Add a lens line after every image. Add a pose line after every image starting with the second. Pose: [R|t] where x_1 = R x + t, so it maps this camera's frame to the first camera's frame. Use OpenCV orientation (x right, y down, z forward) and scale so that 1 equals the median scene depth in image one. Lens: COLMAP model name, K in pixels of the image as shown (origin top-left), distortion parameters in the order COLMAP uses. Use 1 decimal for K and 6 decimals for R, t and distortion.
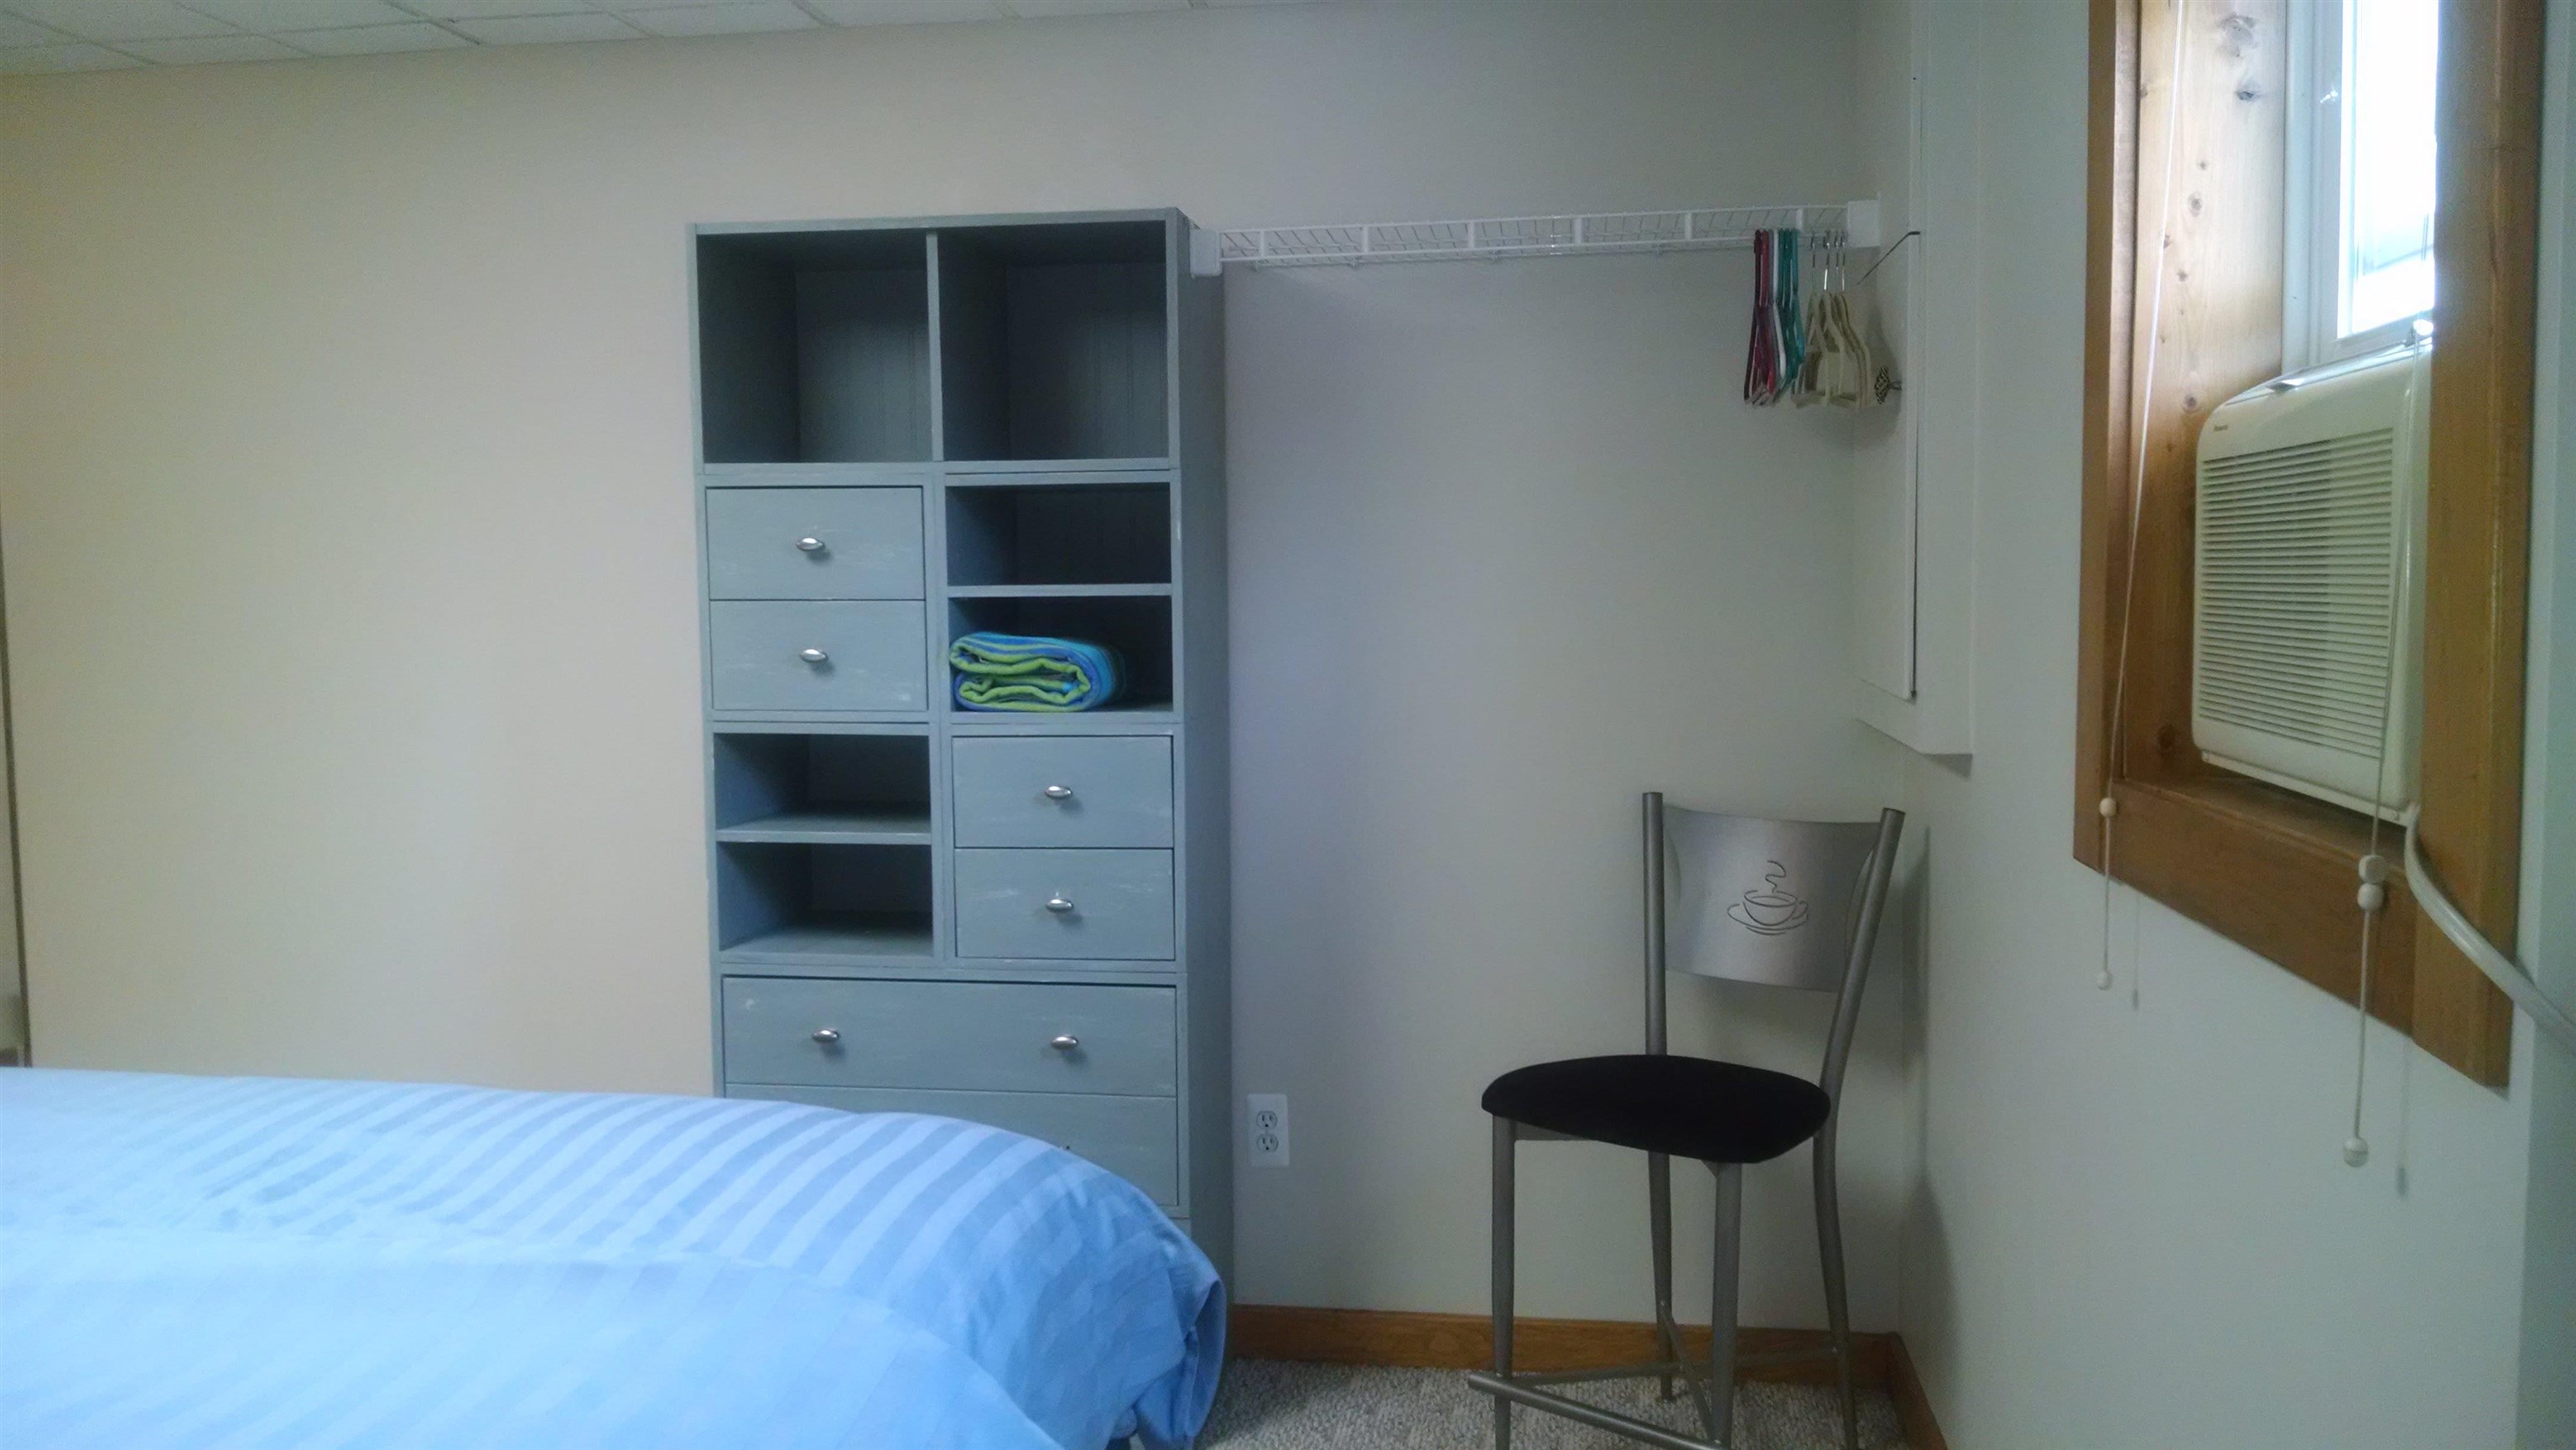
lens RADIAL K [[1949.7, 0, 1272.6], [0, 1949.7, 717.9], [0, 0, 1]] dist [0.011400, 0.002892]
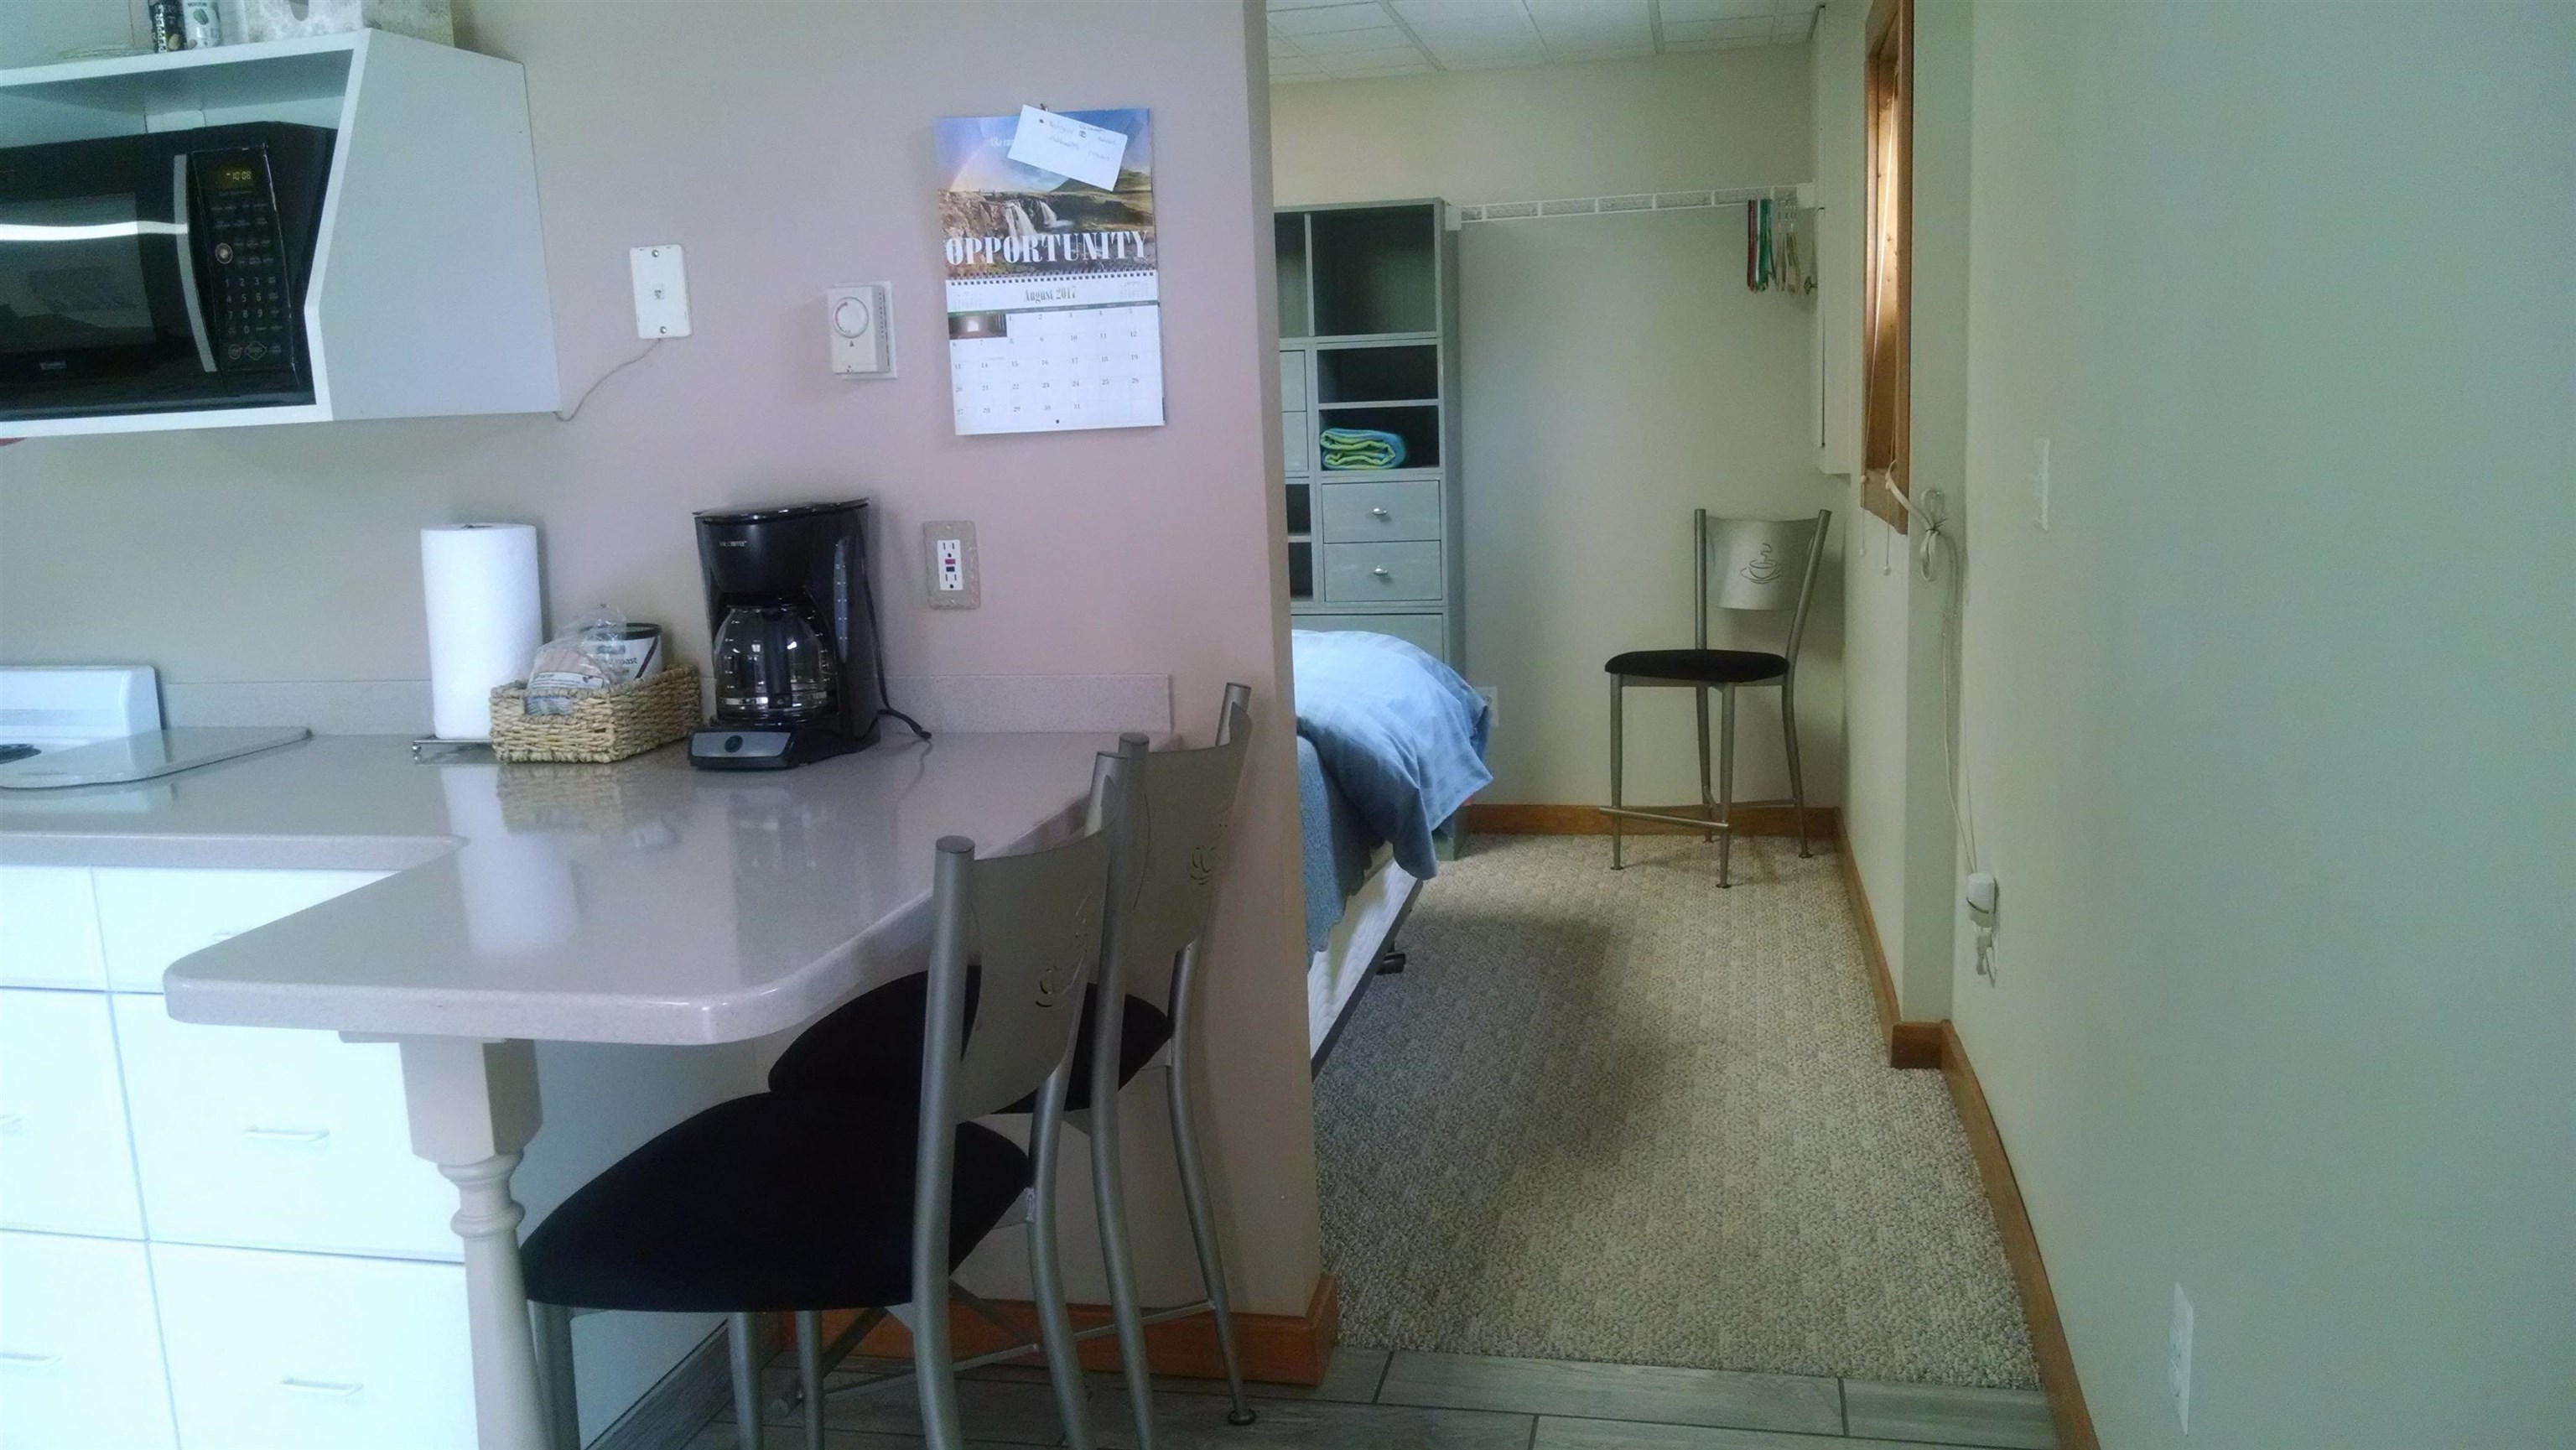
lens RADIAL K [[1949.7, 0, 1307.3], [0, 1949.7, 742.9], [0, 0, 1]] dist [0.011400, 0.002892]
pose [[0.998645, -0.018014, -0.048824, -0.091084], [0.022699, 0.995010, 0.097156, 0.075587], [0.046830, -0.098132, 0.994071, -0.907522]]
